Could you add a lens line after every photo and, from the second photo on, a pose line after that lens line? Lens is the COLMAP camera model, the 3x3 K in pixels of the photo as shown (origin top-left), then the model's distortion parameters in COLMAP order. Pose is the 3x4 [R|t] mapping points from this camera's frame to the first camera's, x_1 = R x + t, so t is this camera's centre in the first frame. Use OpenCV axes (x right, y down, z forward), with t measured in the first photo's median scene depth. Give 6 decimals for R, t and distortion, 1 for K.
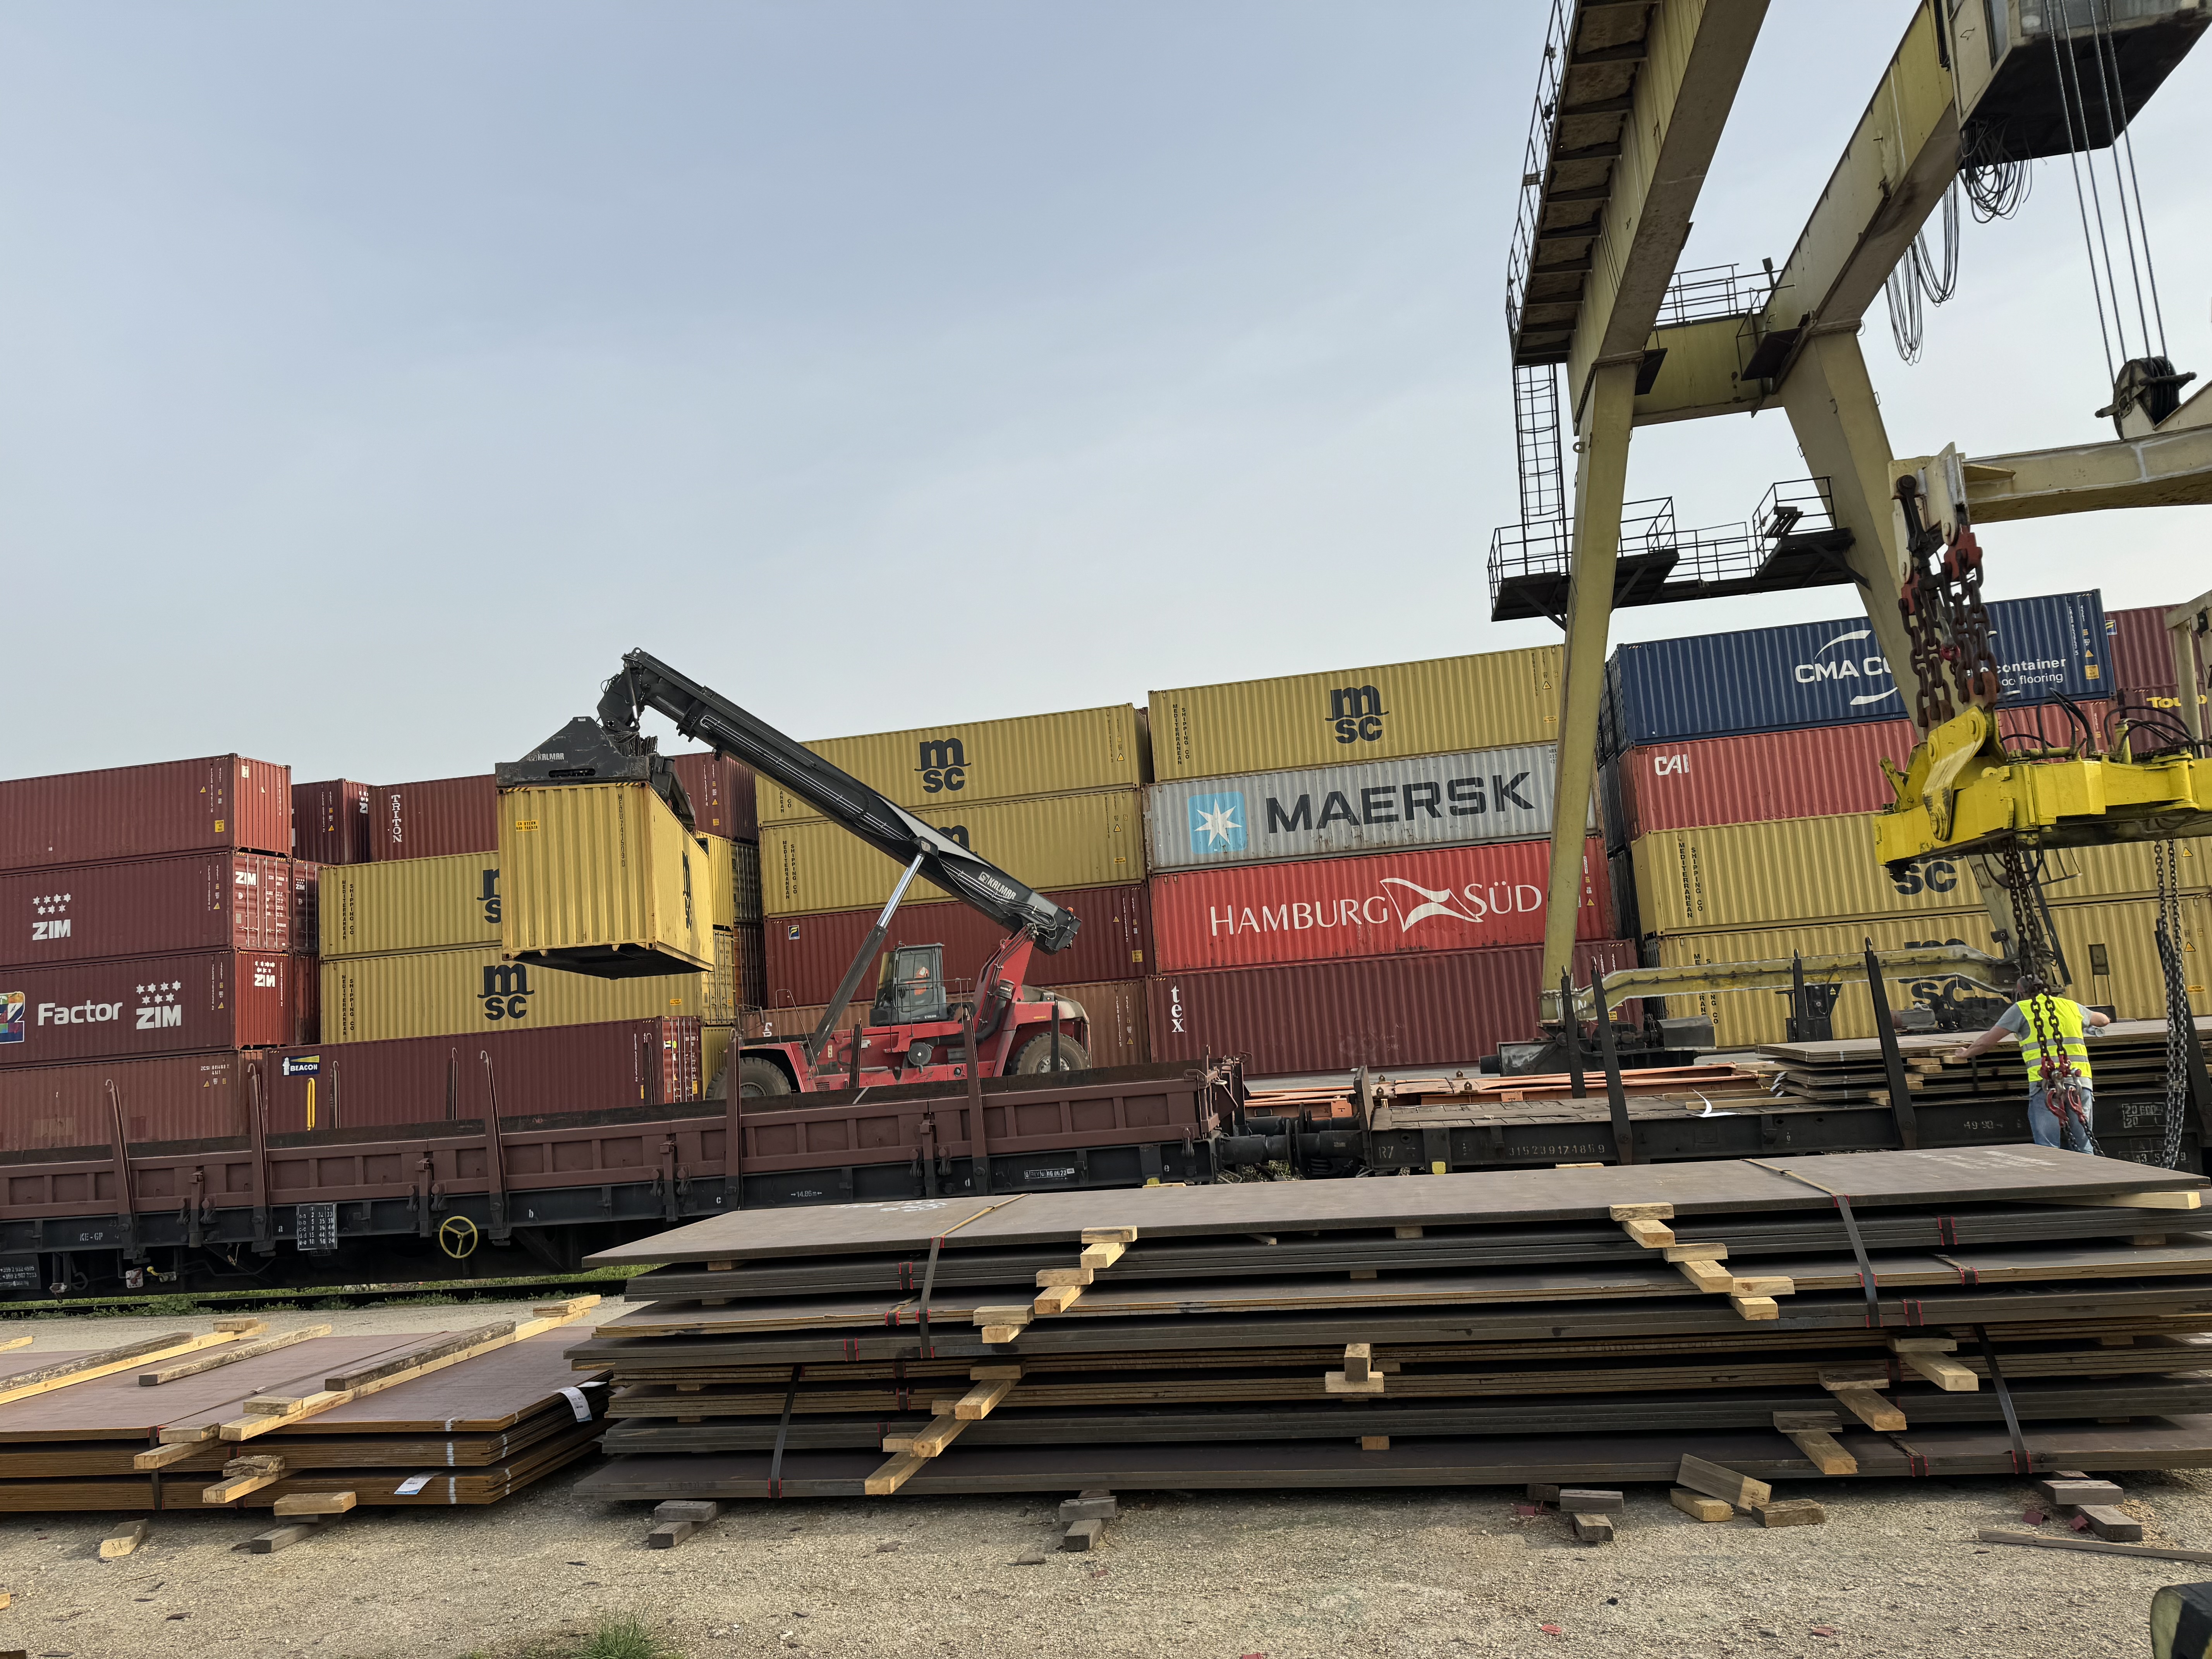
lens RADIAL K [[1547.4, 0, 1116.1], [0, 1547.4, 839.8], [0, 0, 1]] dist [0.065742, -0.032591]
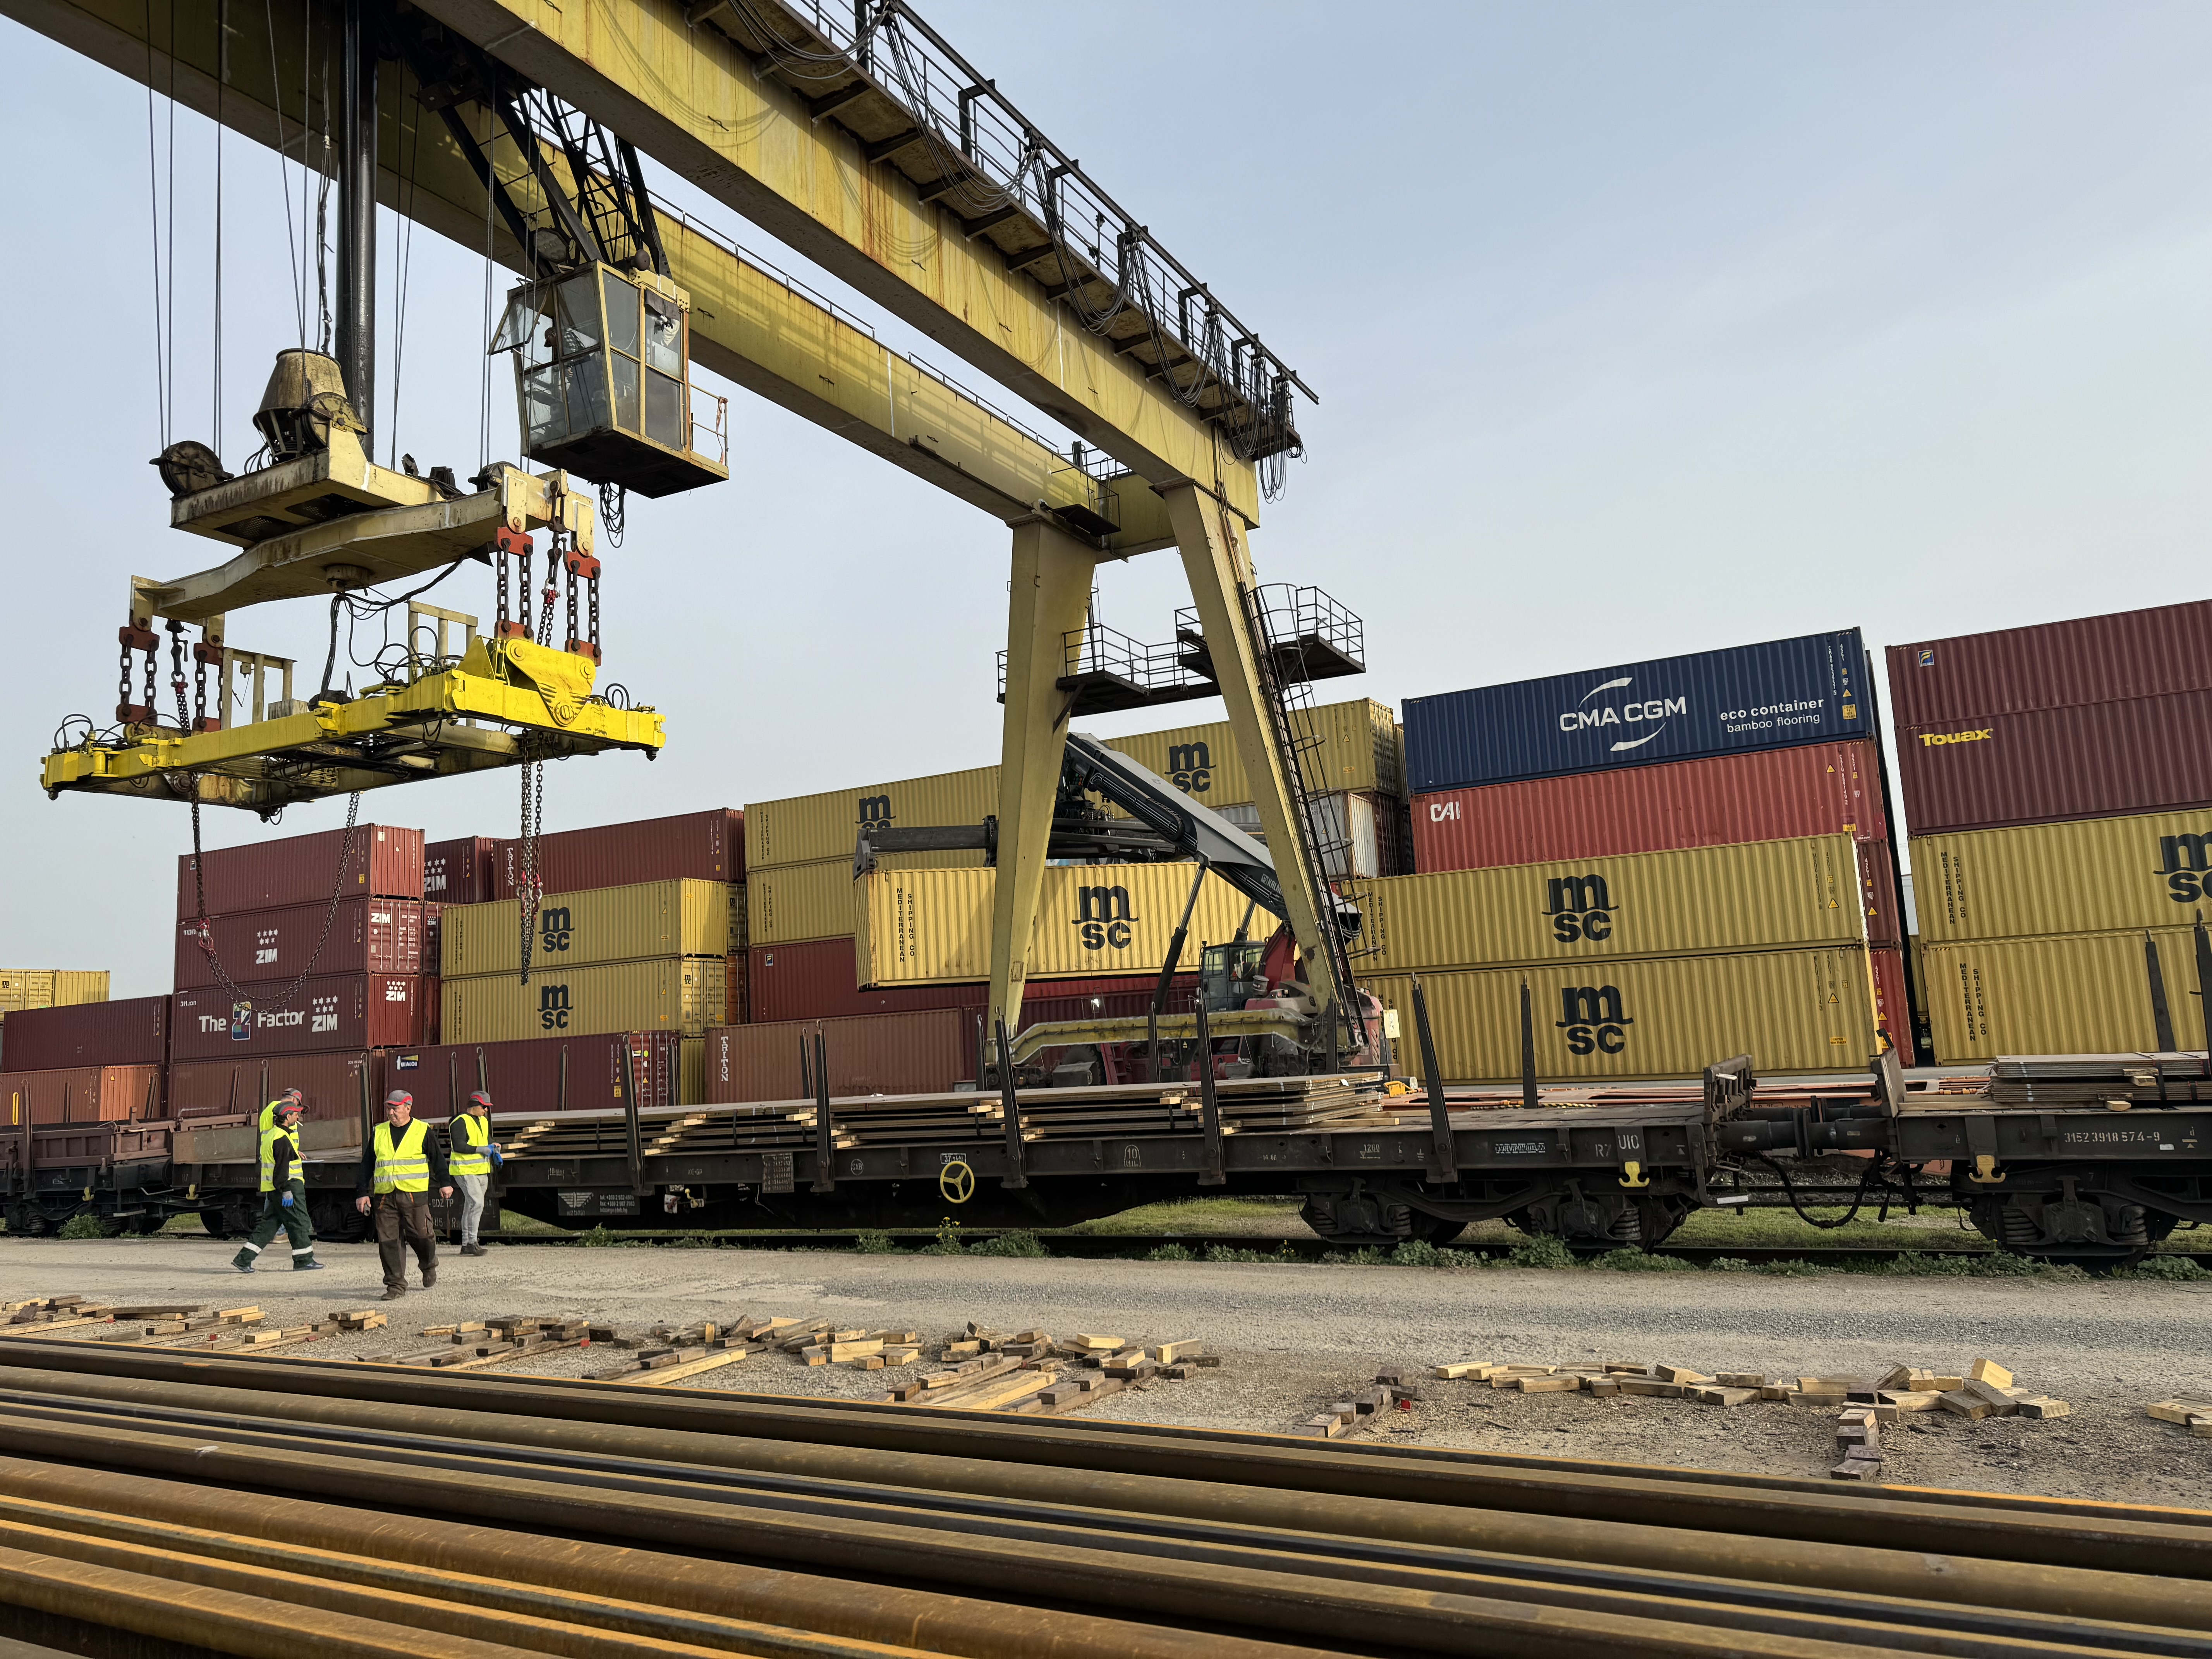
lens RADIAL K [[1547.4, 0, 1114.5], [0, 1547.4, 827.8], [0, 0, 1]] dist [0.065742, -0.032591]
pose [[0.955545, -0.019301, -0.294214, 0.459932], [0.020440, 0.999791, 0.000799, -0.043291], [0.294137, -0.006777, 0.955739, -0.075724]]
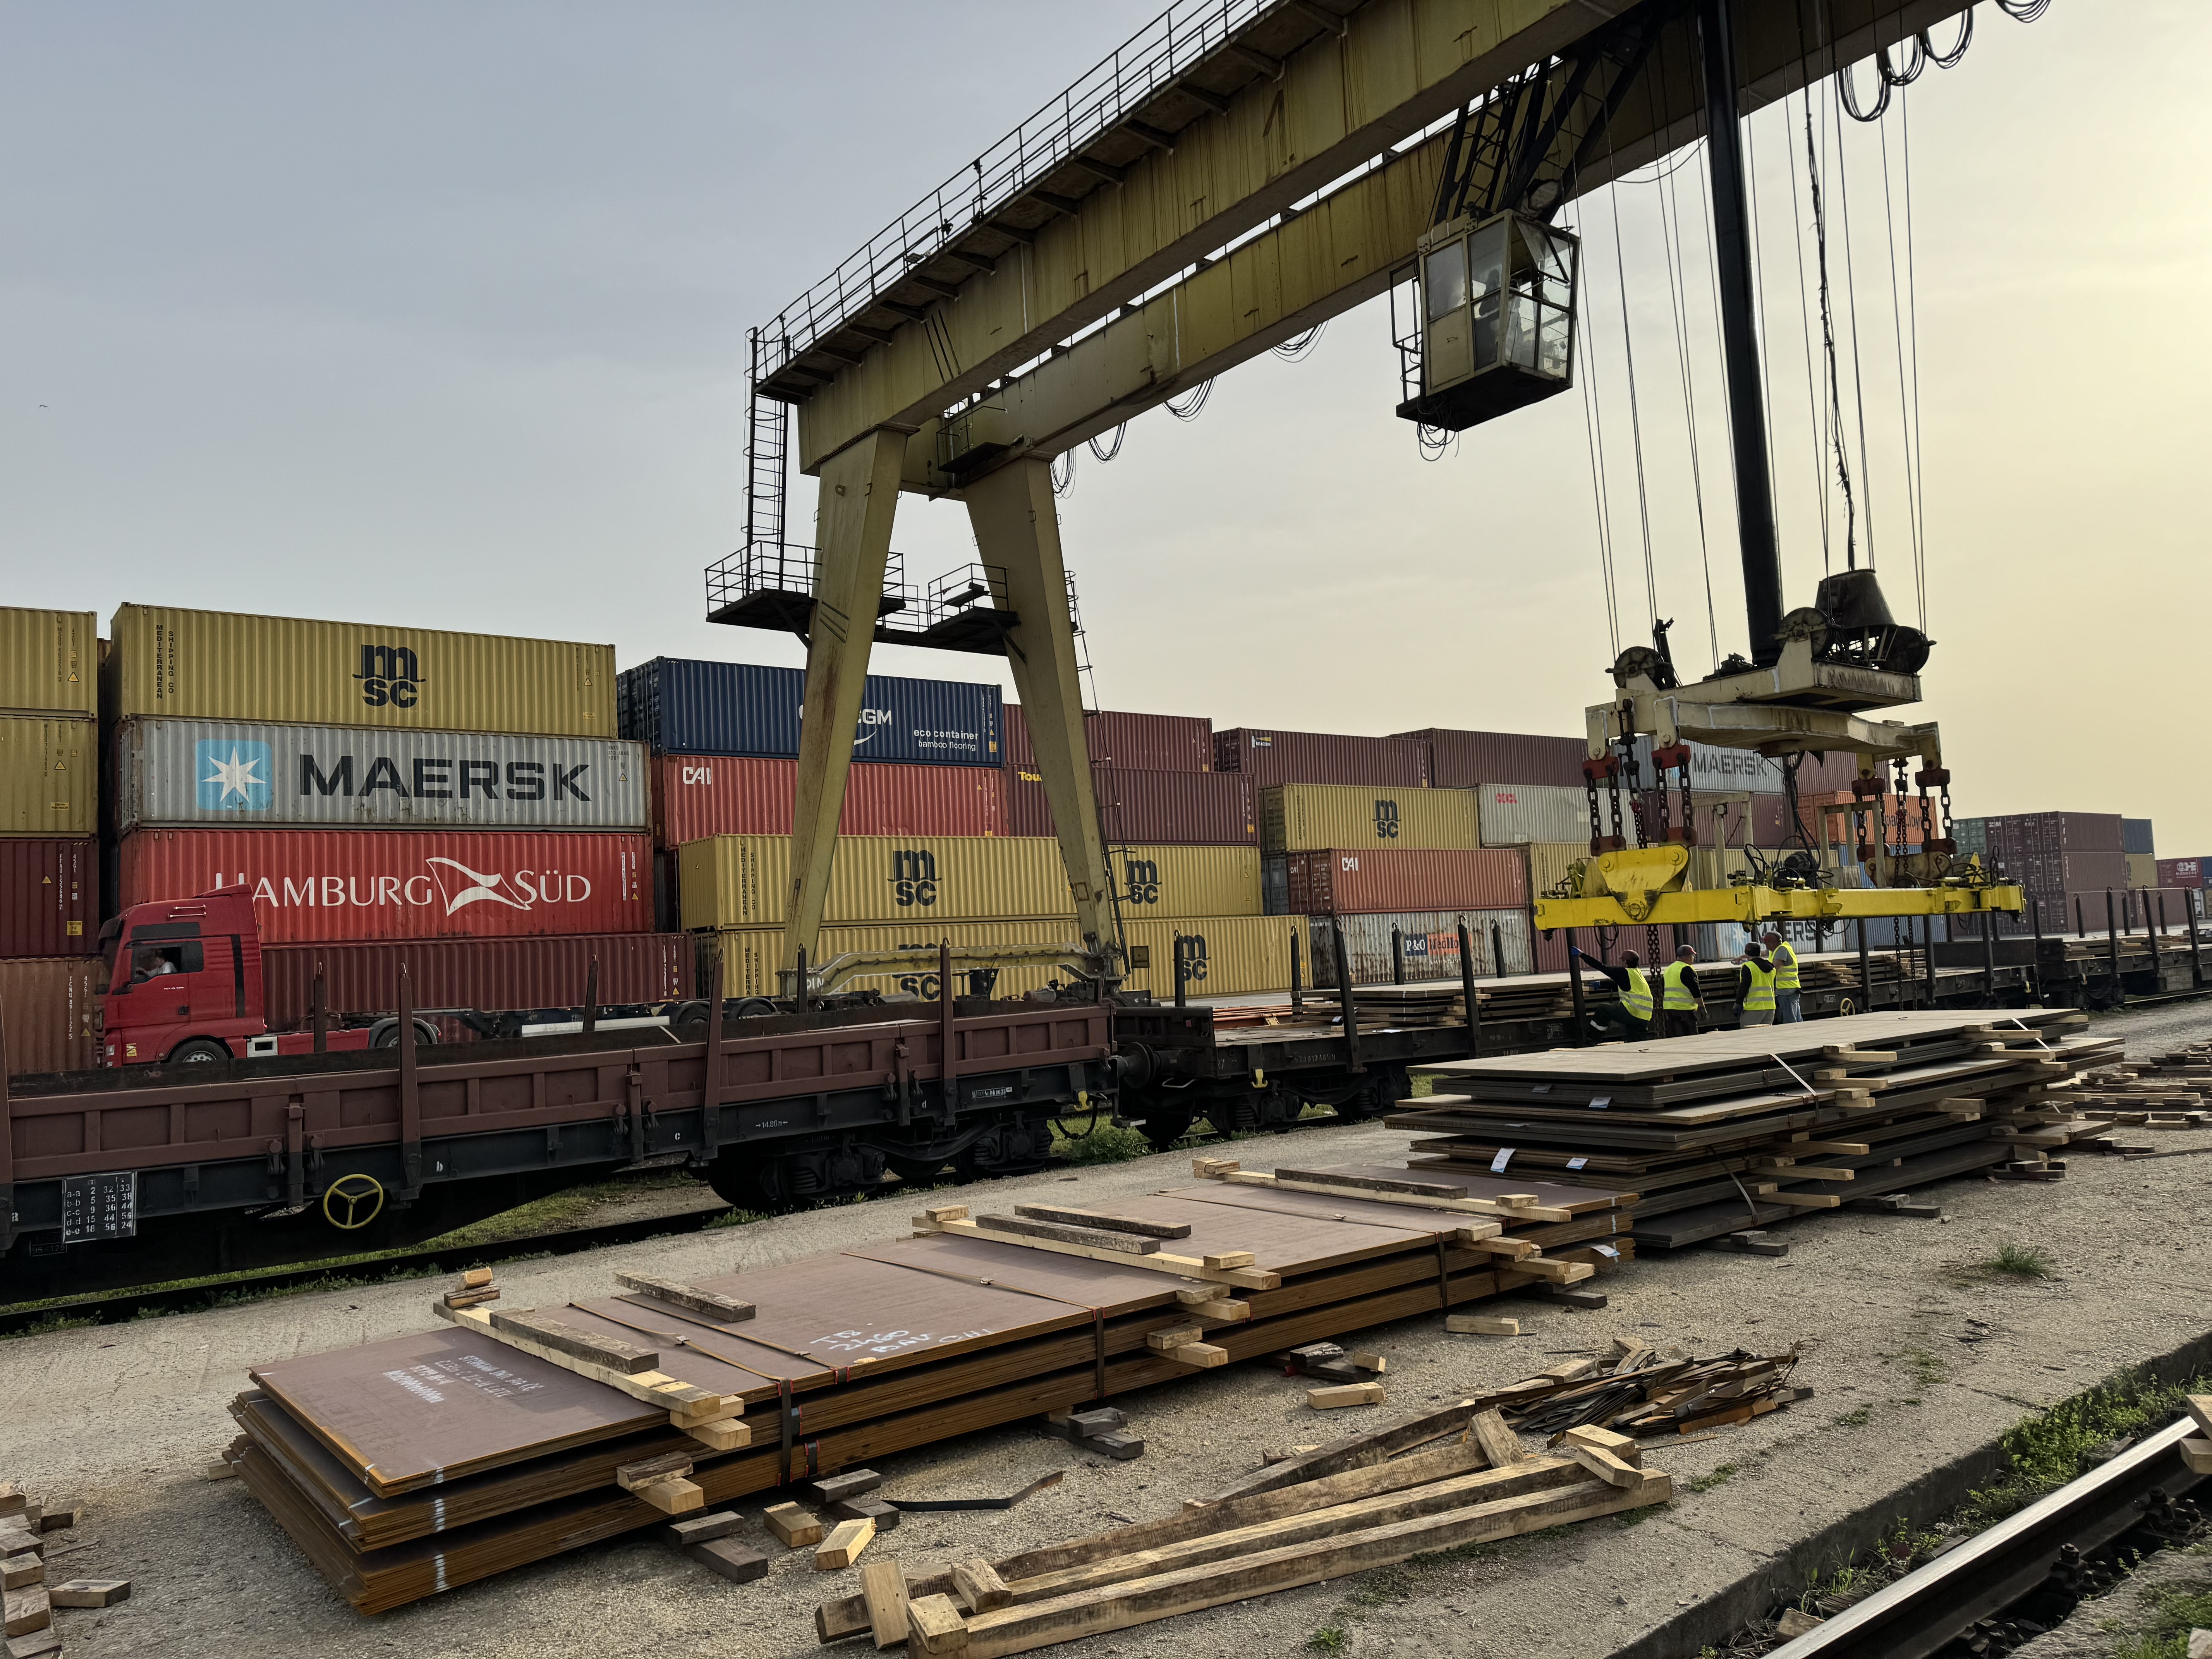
lens RADIAL K [[1547.4, 0, 1113.1], [0, 1547.4, 824.1], [0, 0, 1]] dist [0.065742, -0.032591]
pose [[0.657187, 0.103191, 0.746630, -0.262160], [-0.086043, 0.994379, -0.061697, 0.027809], [-0.748800, -0.023695, 0.662372, 0.068267]]
